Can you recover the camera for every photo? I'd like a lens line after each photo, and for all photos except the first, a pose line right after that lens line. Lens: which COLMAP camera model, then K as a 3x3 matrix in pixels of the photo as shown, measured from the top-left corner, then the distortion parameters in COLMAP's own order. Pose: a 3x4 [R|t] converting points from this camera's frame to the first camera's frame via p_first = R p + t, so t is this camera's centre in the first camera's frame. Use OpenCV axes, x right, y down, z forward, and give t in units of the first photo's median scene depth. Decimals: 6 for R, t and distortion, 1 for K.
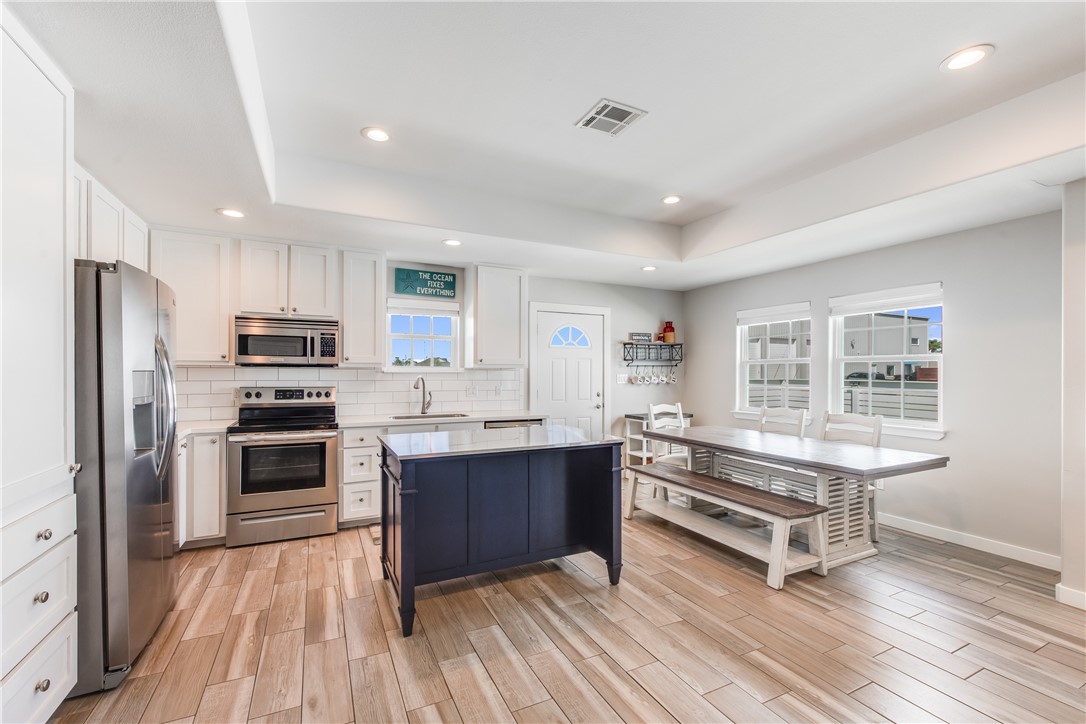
lens RADIAL K [[468.1, 0, 540.1], [0, 468.1, 371.5], [0, 0, 1]] dist [0.001901, -0.000621]
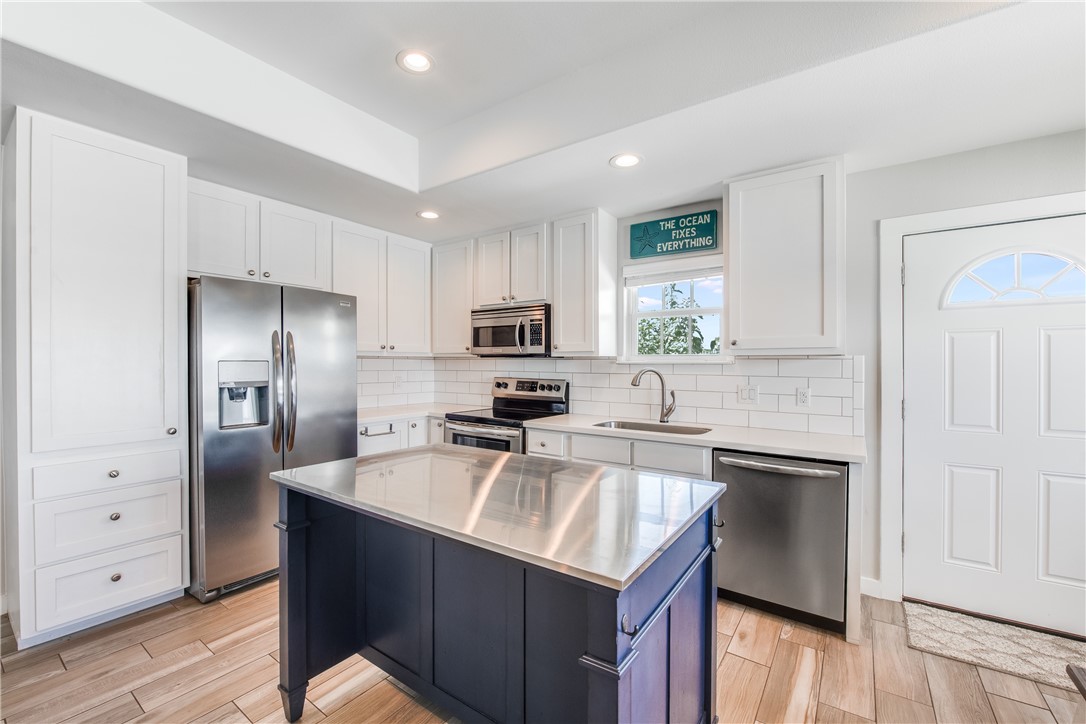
lens RADIAL K [[451.4, 0, 523.7], [0, 451.4, 363.7], [0, 0, 1]] dist [-0.010713, -0.001070]
pose [[0.459629, -0.001662, -0.888109, 0.252040], [0.000028, 0.999998, -0.001857, 0.003738], [0.888111, 0.000828, 0.459629, 0.500198]]
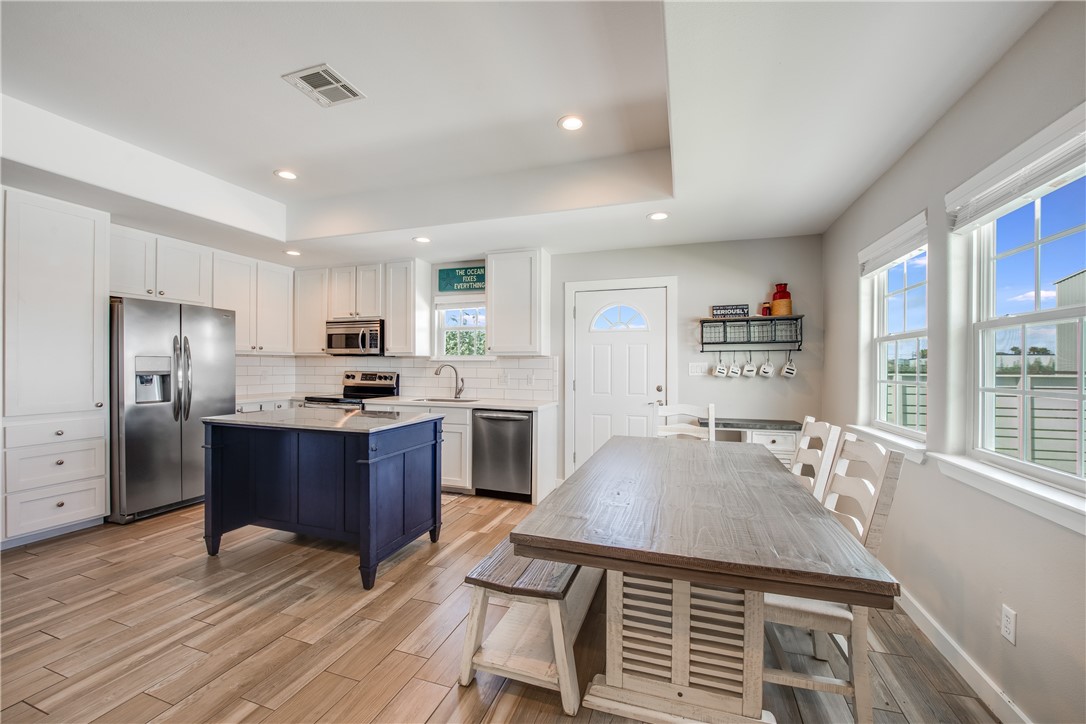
lens RADIAL K [[447.6, 0, 527.4], [0, 447.6, 364.0], [0, 0, 1]] dist [-0.019545, -0.000346]
pose [[0.694356, -0.000953, -0.719631, 0.616416], [-0.001937, 0.999993, -0.003193, 0.013068], [0.719629, 0.003611, 0.694349, 0.386453]]
